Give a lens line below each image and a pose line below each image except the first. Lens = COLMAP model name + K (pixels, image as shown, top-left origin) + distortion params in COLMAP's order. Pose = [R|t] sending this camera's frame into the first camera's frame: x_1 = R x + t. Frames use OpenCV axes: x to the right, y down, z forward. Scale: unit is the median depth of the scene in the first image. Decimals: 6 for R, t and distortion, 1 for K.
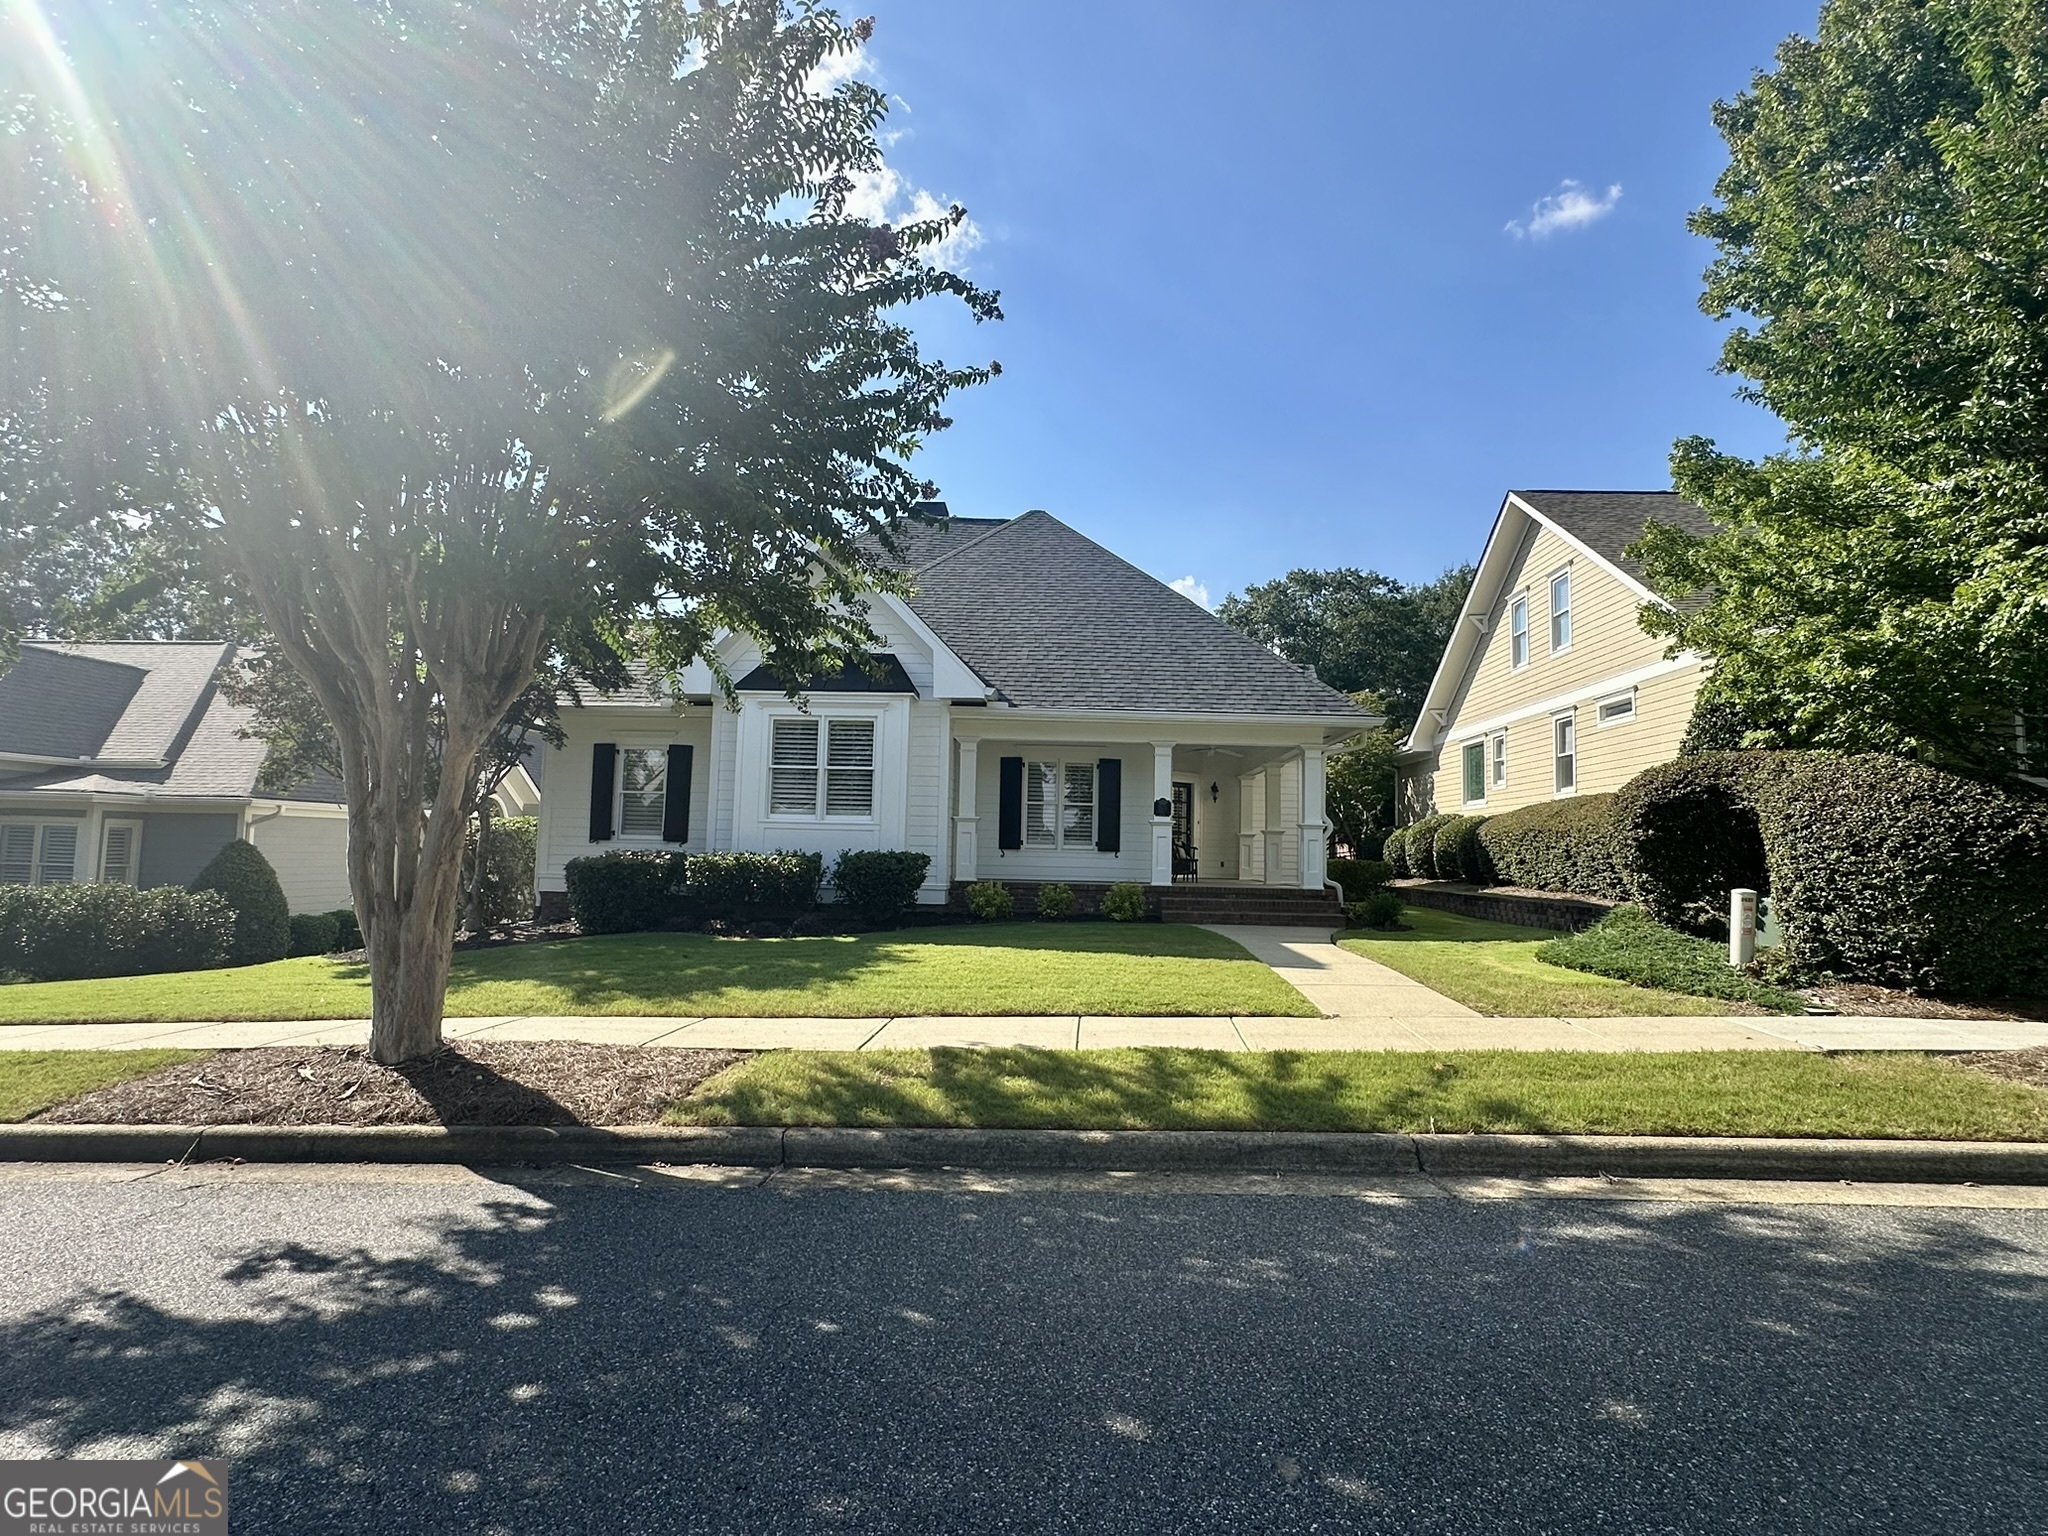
lens RADIAL K [[977.4, 0, 1019.8], [0, 977.4, 768.5], [0, 0, 1]] dist [-0.002945, 0.000515]
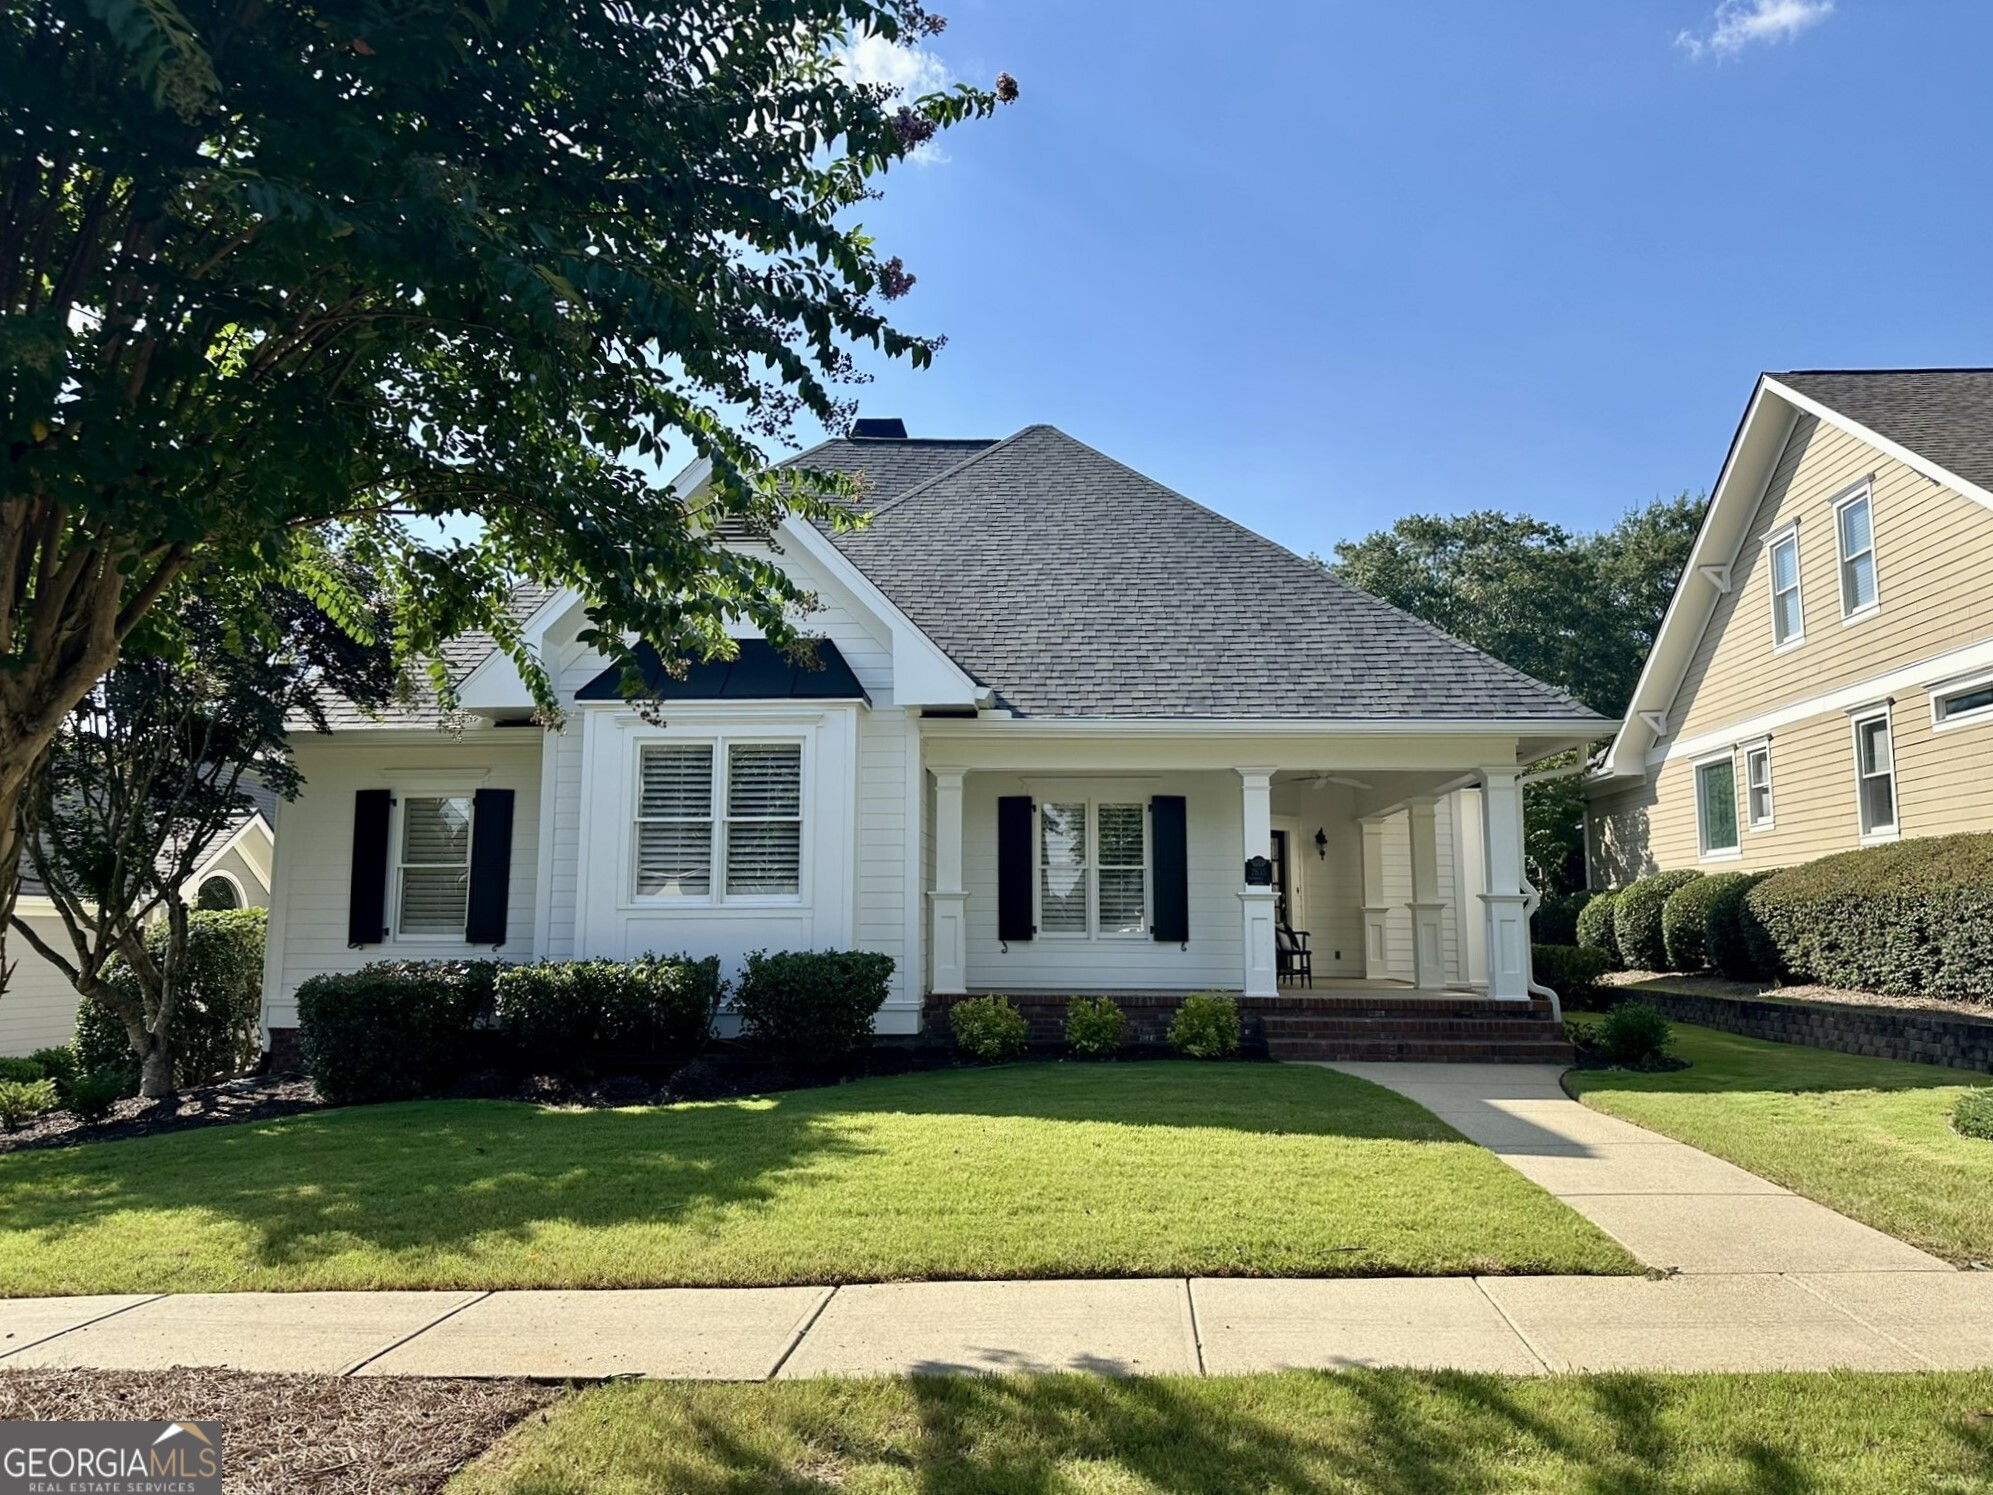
lens RADIAL K [[1362.1, 0, 996.5], [0, 1362.1, 747.5], [0, 0, 1]] dist [0.125497, -0.171392]
pose [[0.999732, -0.022064, -0.007025, -0.015547], [0.021702, 0.998615, -0.047937, -0.001208], [0.008073, 0.047772, 0.998826, 0.112394]]
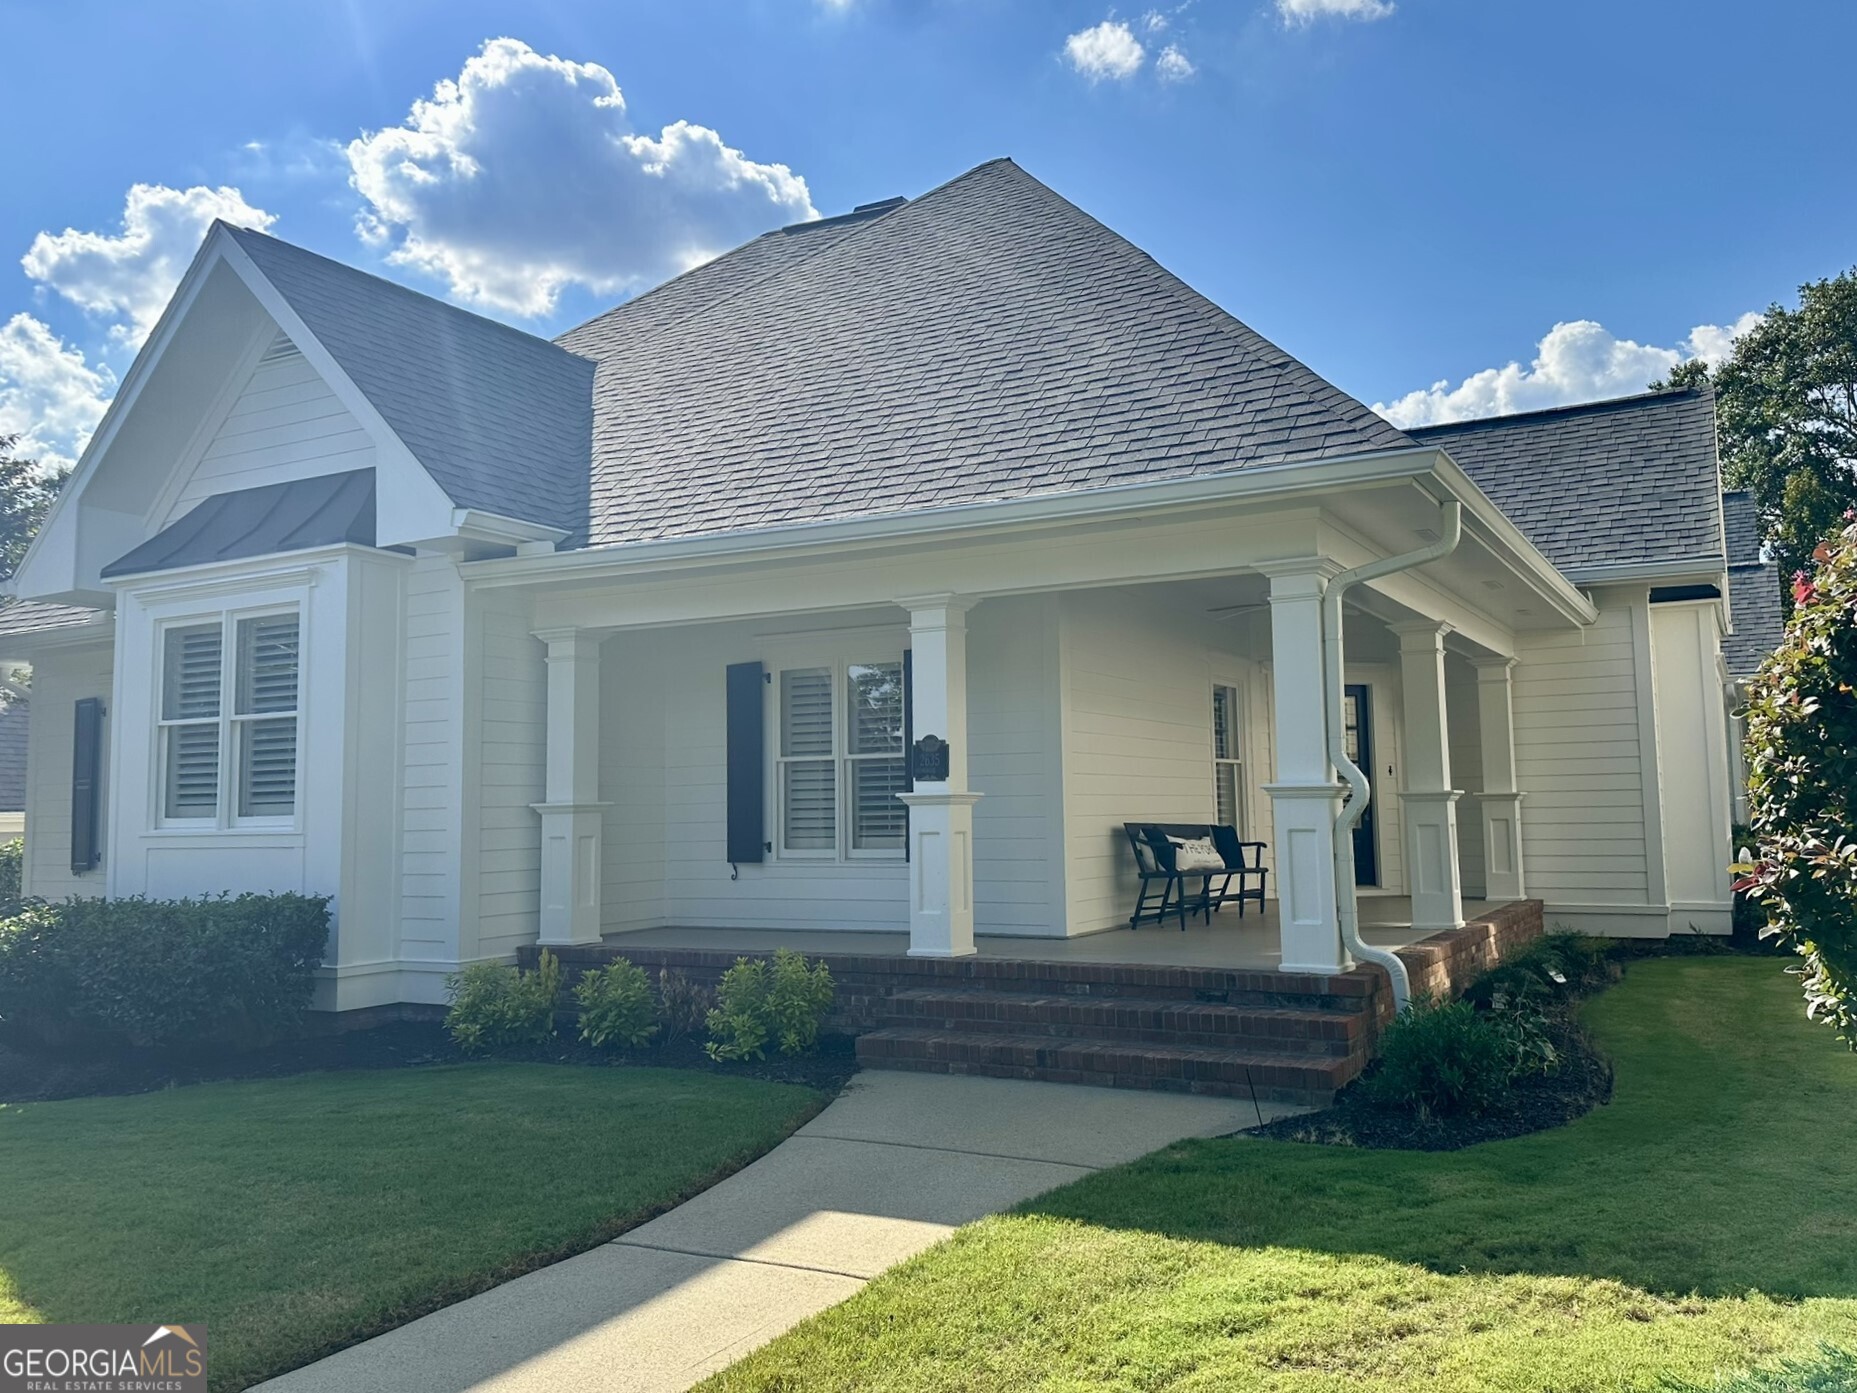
lens RADIAL K [[1407.9, 0, 928.5], [0, 1407.9, 696.5], [0, 0, 1]] dist [0.131992, -0.201603]
pose [[0.908481, -0.073609, -0.411392, 0.385440], [0.074669, 0.997117, -0.013519, 0.022006], [0.411201, -0.018436, 0.911358, 0.476079]]
